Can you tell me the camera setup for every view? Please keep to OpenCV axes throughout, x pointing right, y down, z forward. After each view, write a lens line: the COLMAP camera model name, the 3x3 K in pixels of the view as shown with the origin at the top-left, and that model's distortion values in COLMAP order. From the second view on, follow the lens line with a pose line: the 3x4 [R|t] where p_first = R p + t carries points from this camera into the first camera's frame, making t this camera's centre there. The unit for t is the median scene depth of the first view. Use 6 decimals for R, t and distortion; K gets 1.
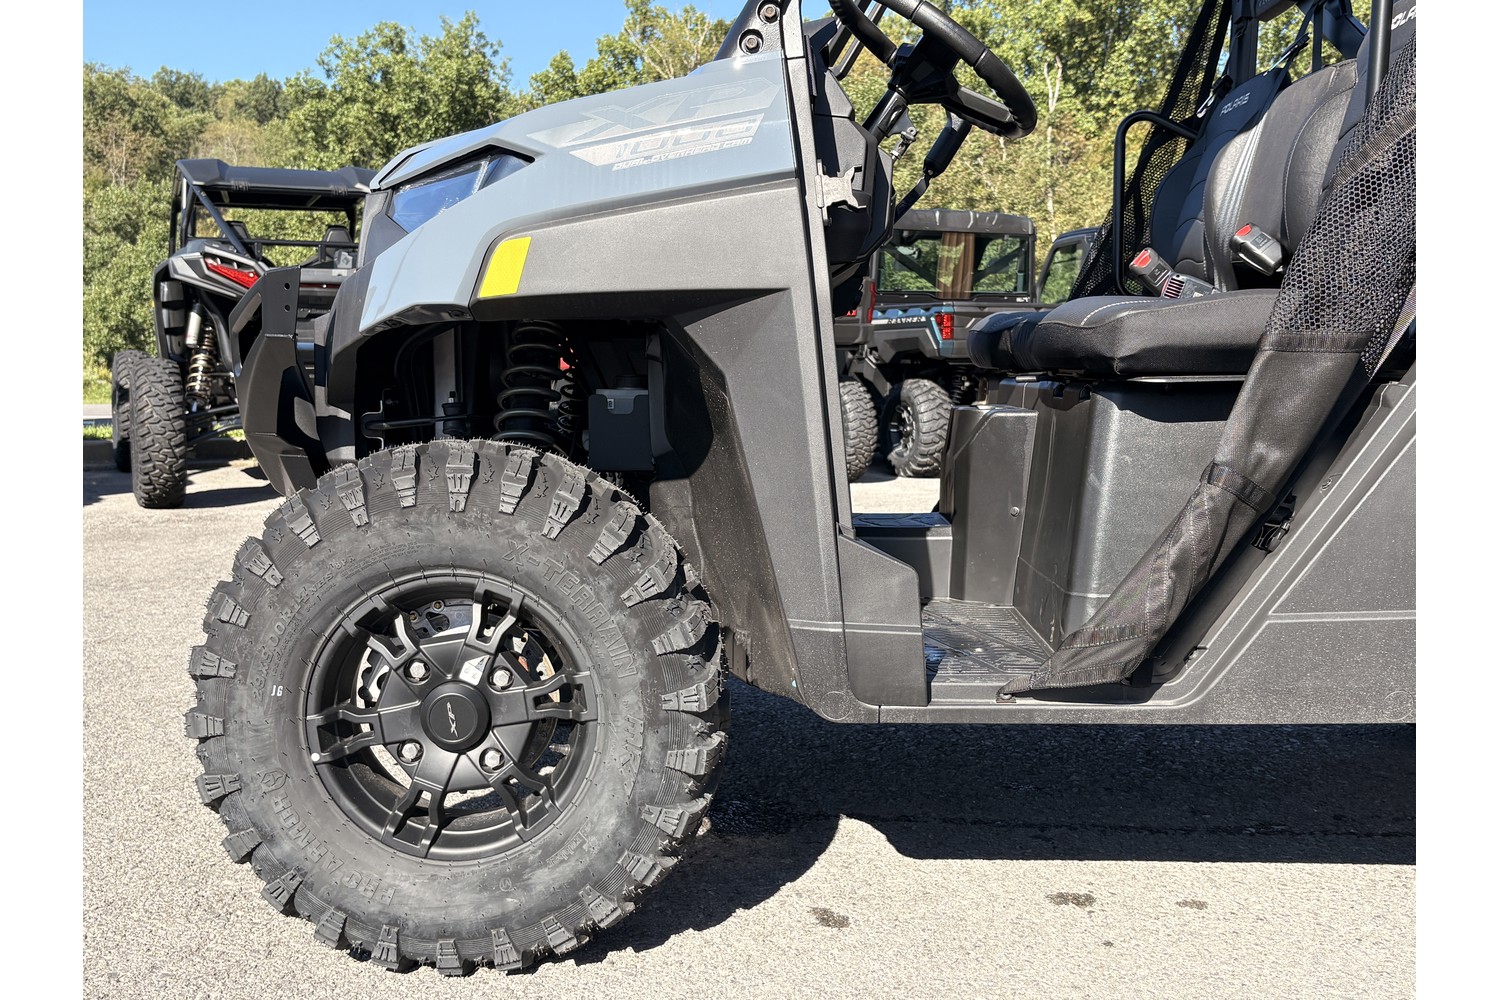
lens RADIAL K [[1466.5, 0, 750.0], [0, 1466.5, 500.0], [0, 0, 1]] dist [0.118727, -0.284351]
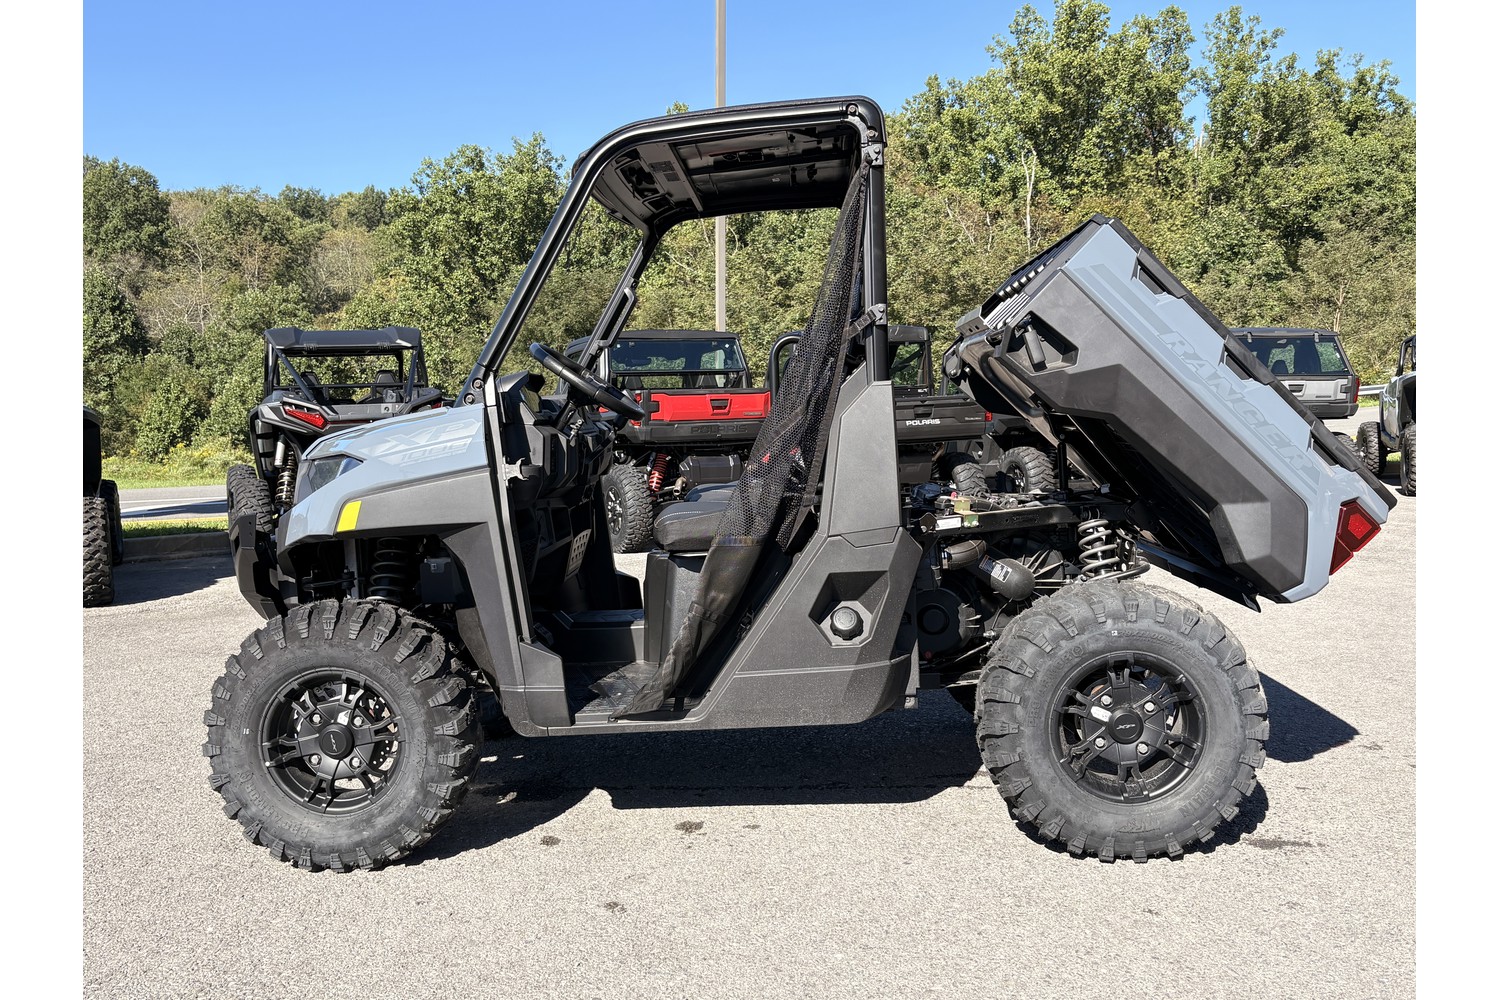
lens RADIAL K [[1274.6, 0, 753.2], [0, 1274.6, 495.5], [0, 0, 1]] dist [0.080144, -0.201049]
pose [[0.998468, -0.042537, -0.035374, 0.430240], [0.041537, 0.998729, -0.028535, -0.109061], [0.036543, 0.027022, 0.998967, -0.701401]]
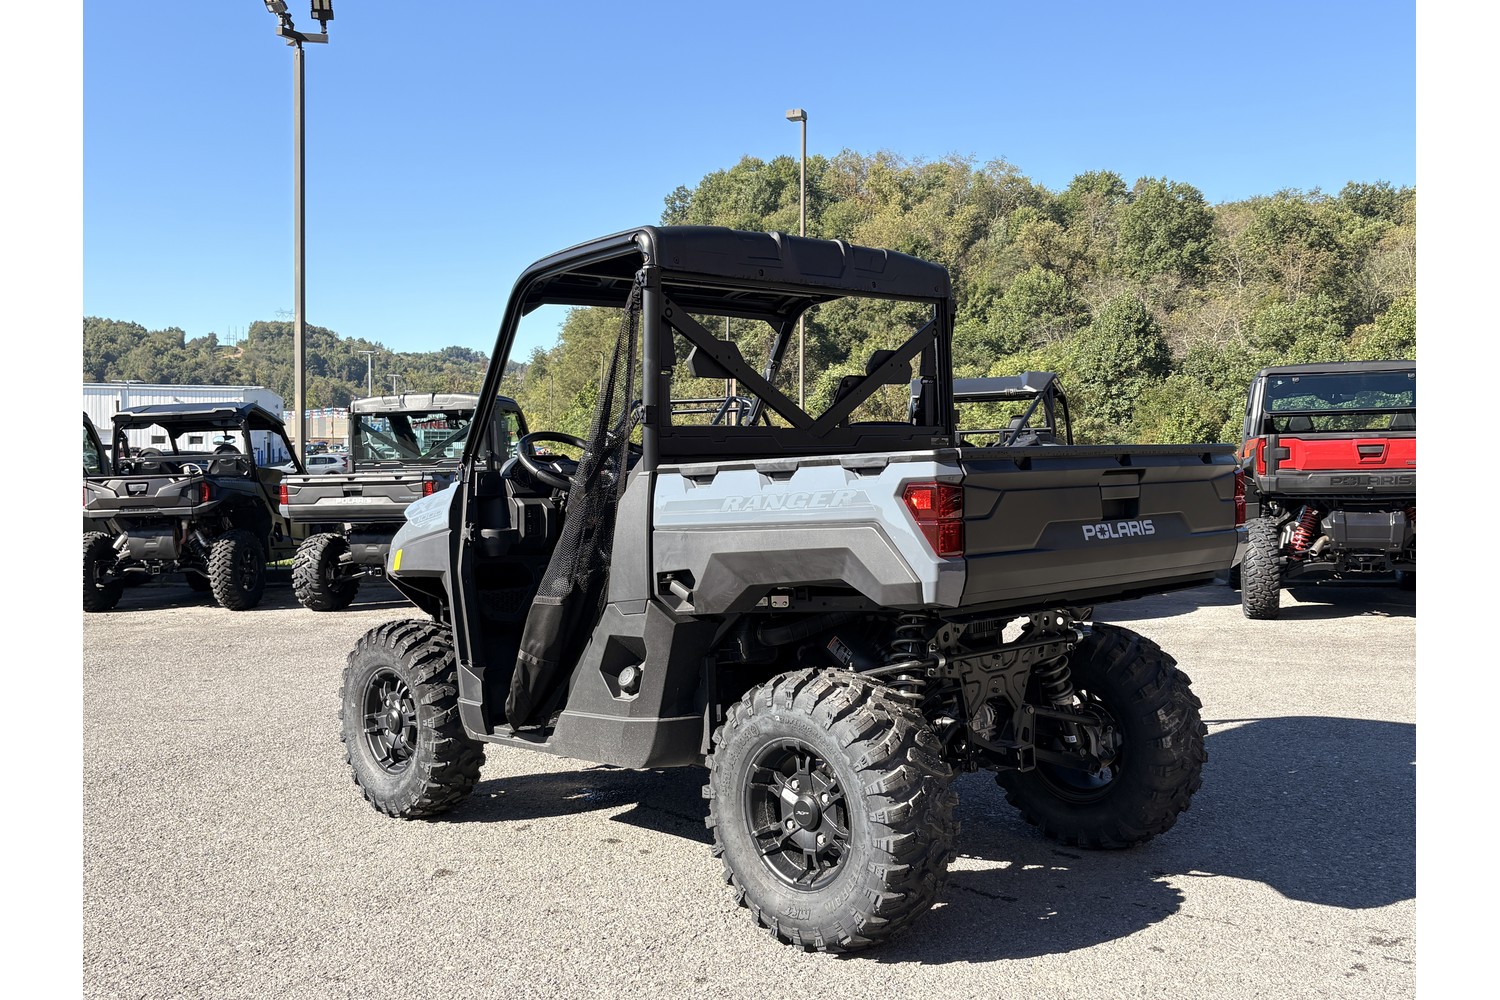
lens RADIAL K [[1393.9, 0, 746.1], [0, 1393.9, 495.5], [0, 0, 1]] dist [0.106727, -0.283808]
pose [[0.709166, -0.011825, -0.704943, 2.098163], [-0.035403, 0.998001, -0.052356, -0.158115], [0.704152, 0.062086, 0.707329, -0.410300]]
